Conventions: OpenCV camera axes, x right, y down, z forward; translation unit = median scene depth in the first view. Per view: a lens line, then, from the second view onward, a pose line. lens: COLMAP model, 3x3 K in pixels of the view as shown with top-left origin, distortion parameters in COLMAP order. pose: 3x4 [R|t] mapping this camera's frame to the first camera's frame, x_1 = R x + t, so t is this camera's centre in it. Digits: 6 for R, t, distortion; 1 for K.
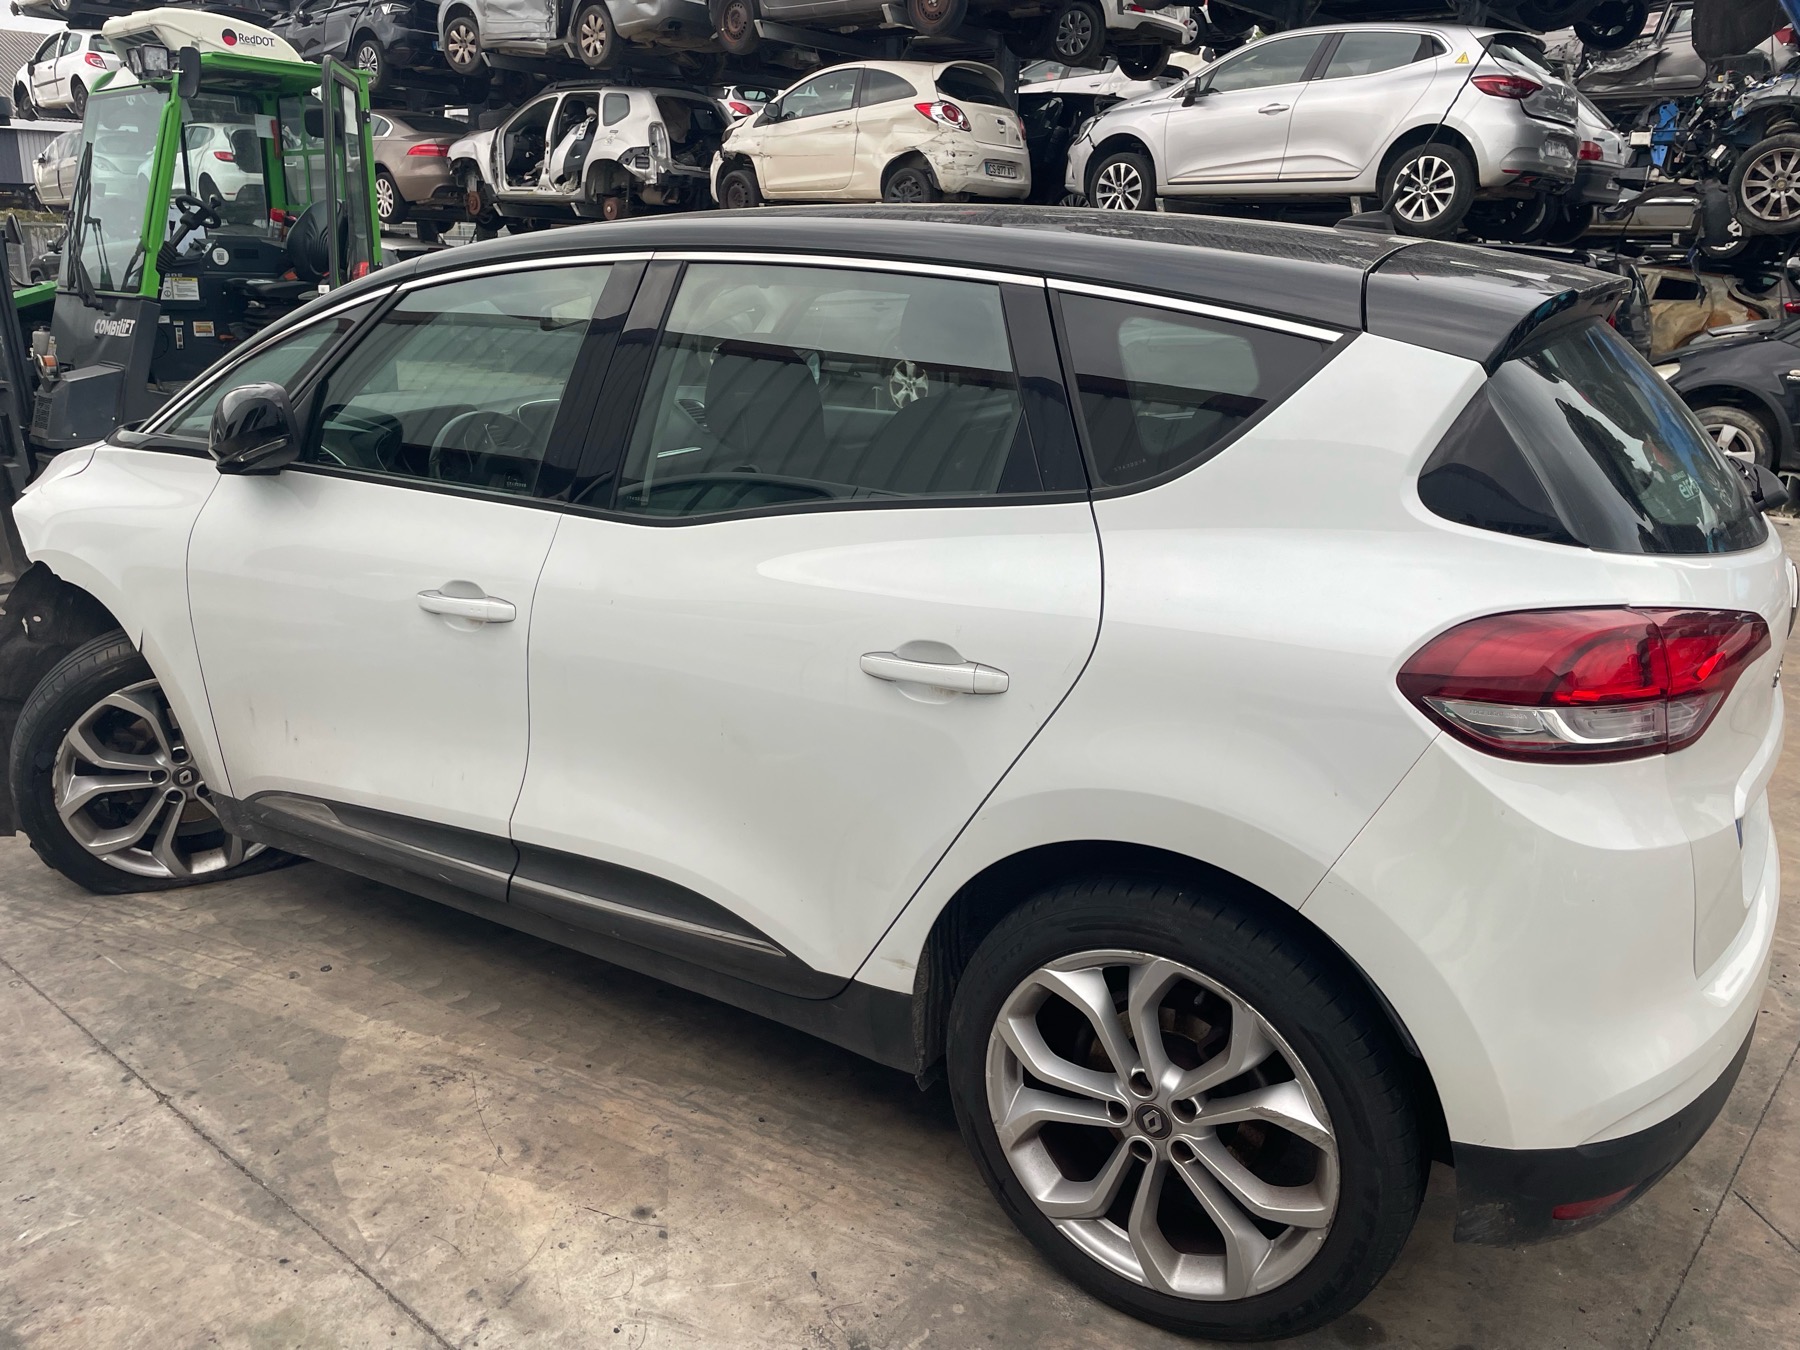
lens RADIAL K [[1358.8, 0, 896.6], [0, 1358.8, 667.6], [0, 0, 1]] dist [0.082369, -0.106437]
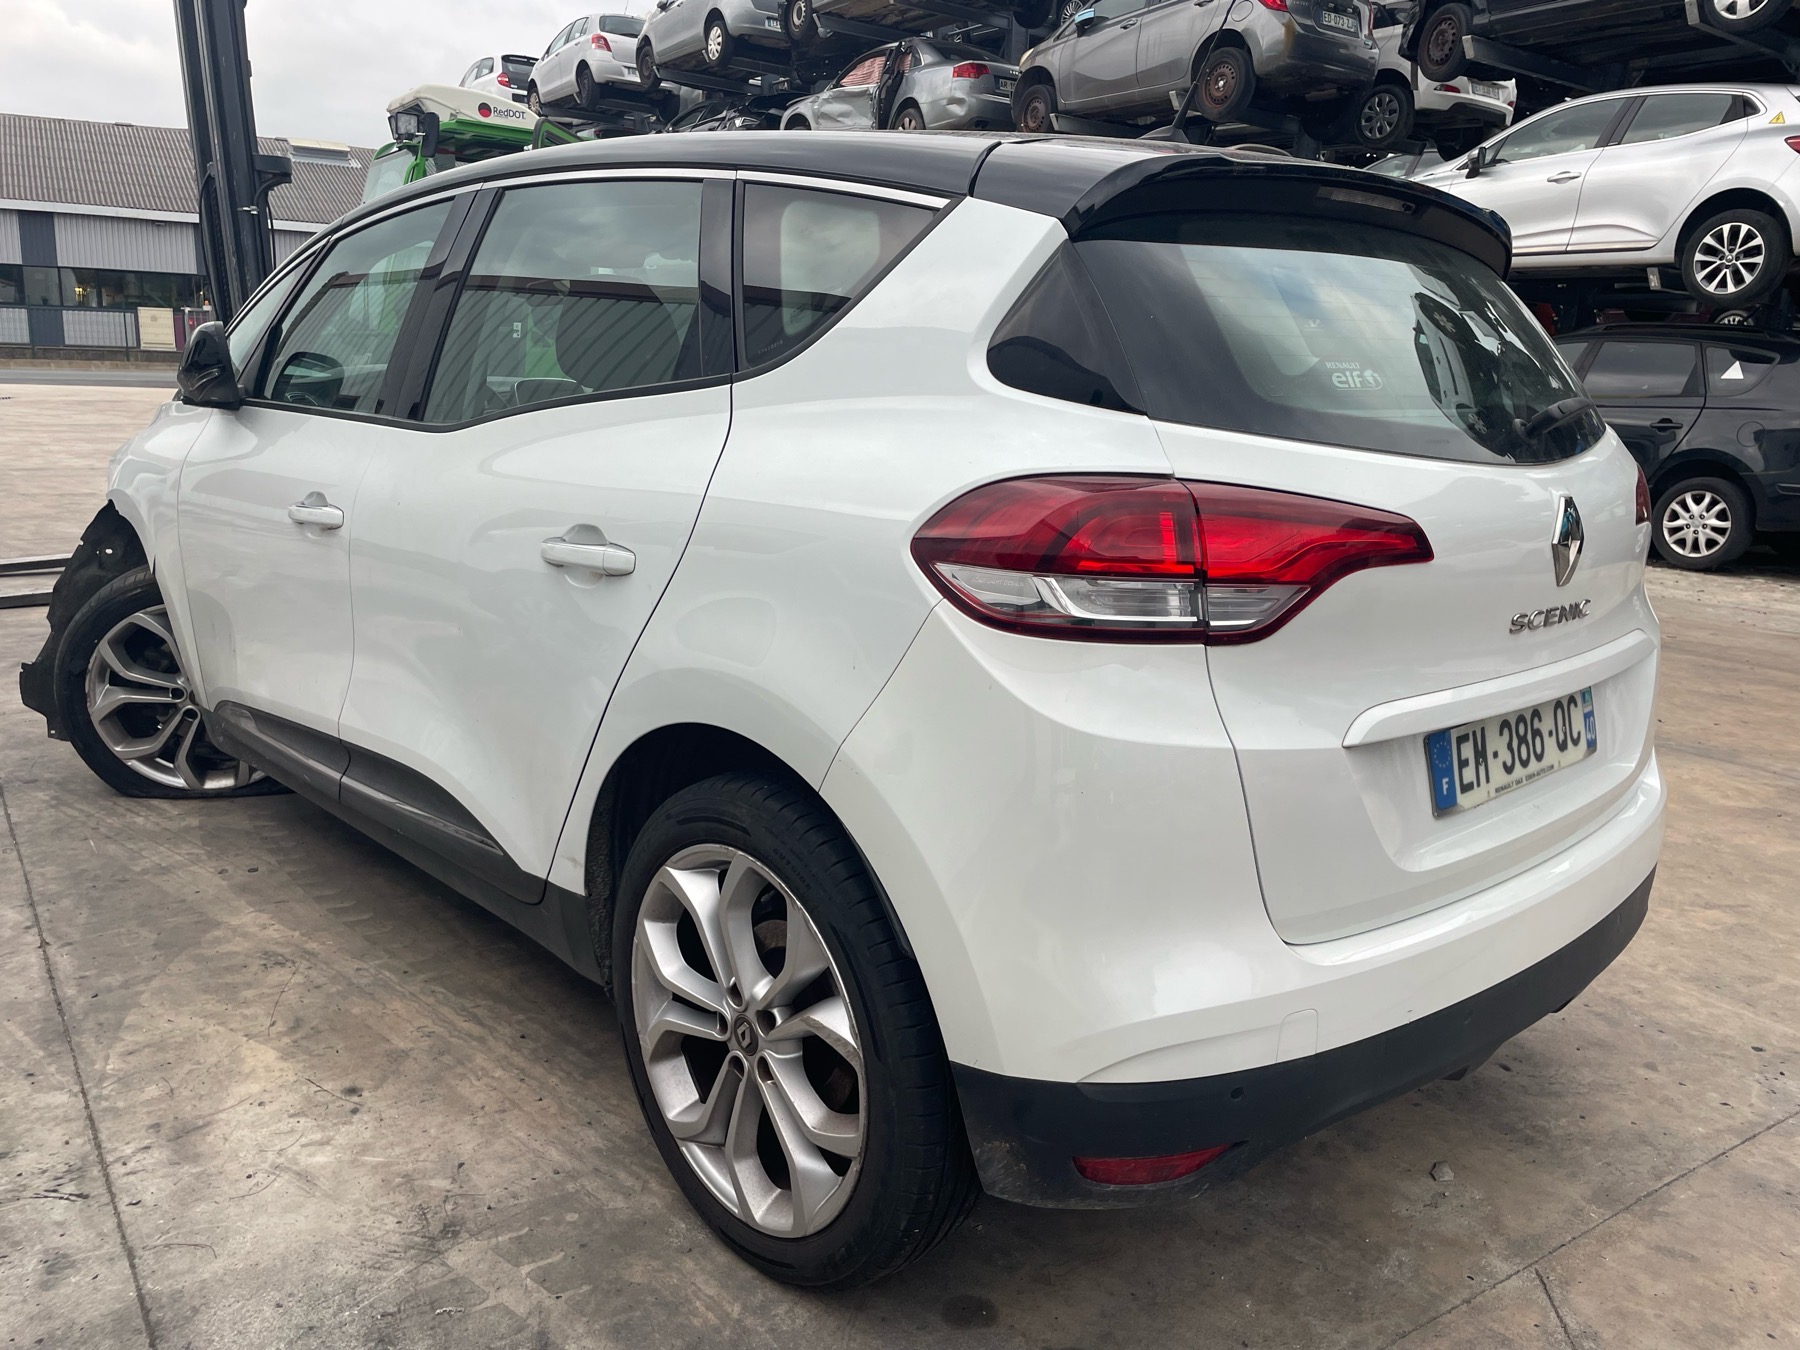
lens RADIAL K [[1358.8, 0, 907.5], [0, 1358.8, 686.2], [0, 0, 1]] dist [0.082369, -0.106437]
pose [[0.966768, 0.072280, -0.245225, 0.413722], [-0.088303, 0.994576, -0.054973, 0.108404], [0.239921, 0.074800, 0.967906, 0.077861]]
